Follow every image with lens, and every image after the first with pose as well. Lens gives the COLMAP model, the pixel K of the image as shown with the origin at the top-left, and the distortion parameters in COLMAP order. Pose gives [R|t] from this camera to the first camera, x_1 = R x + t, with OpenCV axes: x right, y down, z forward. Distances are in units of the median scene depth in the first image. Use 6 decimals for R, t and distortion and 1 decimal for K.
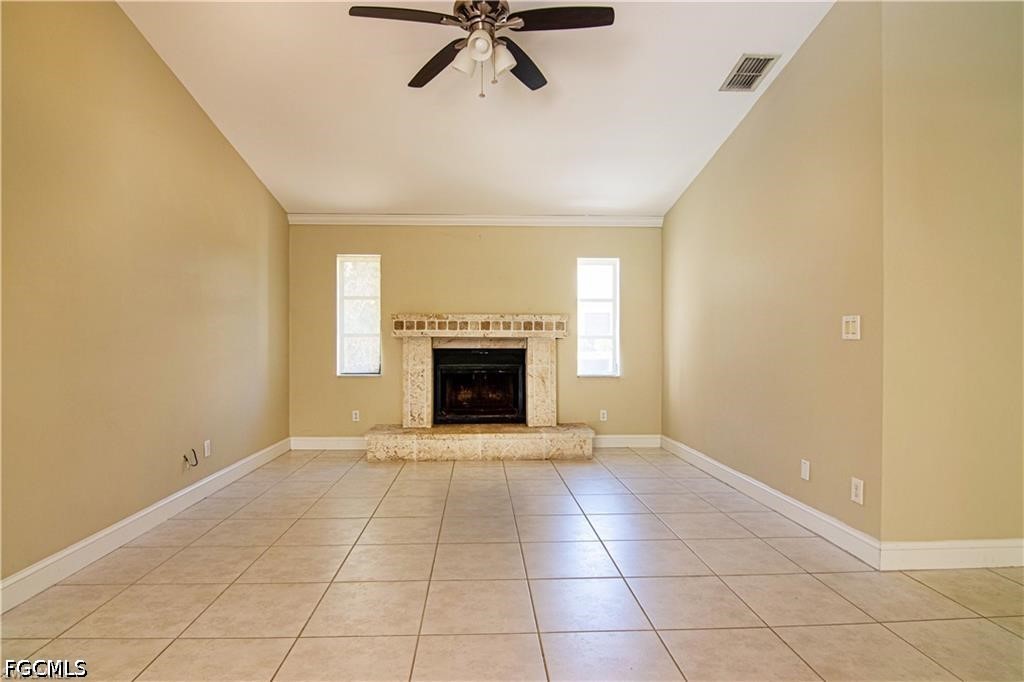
lens RADIAL K [[521.2, 0, 493.3], [0, 521.2, 349.2], [0, 0, 1]] dist [-0.011763, -0.006835]
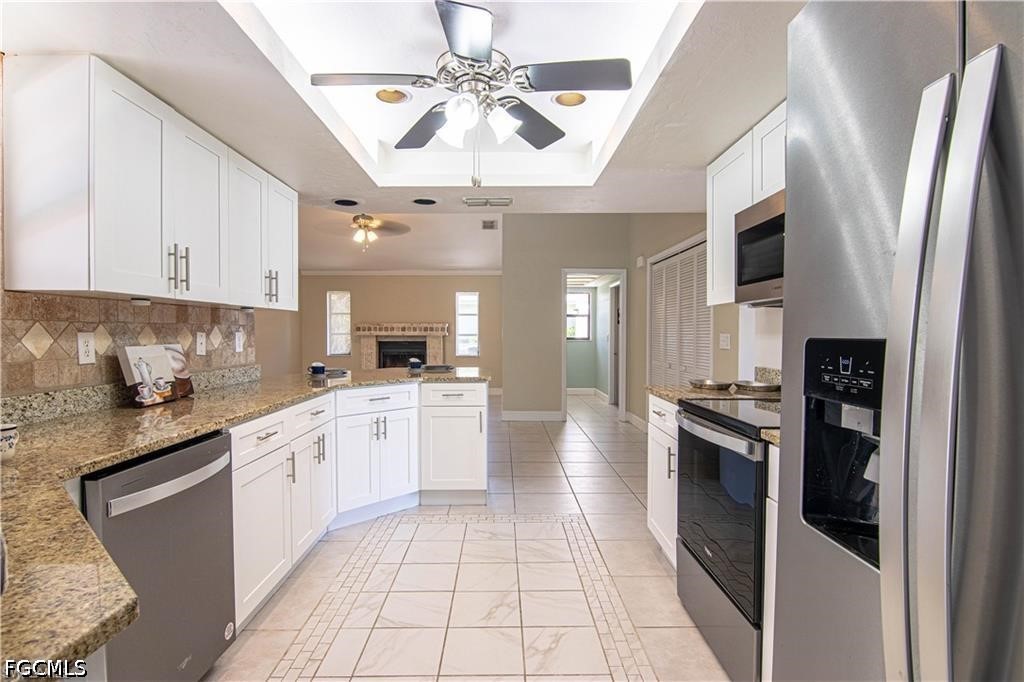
lens RADIAL K [[521.2, 0, 514.5], [0, 521.2, 348.7], [0, 0, 1]] dist [-0.011763, -0.006835]
pose [[0.999802, -0.001029, -0.019860, 0.429110], [0.001409, 0.999816, 0.019105, -0.009611], [0.019837, -0.019129, 0.999620, -0.902760]]
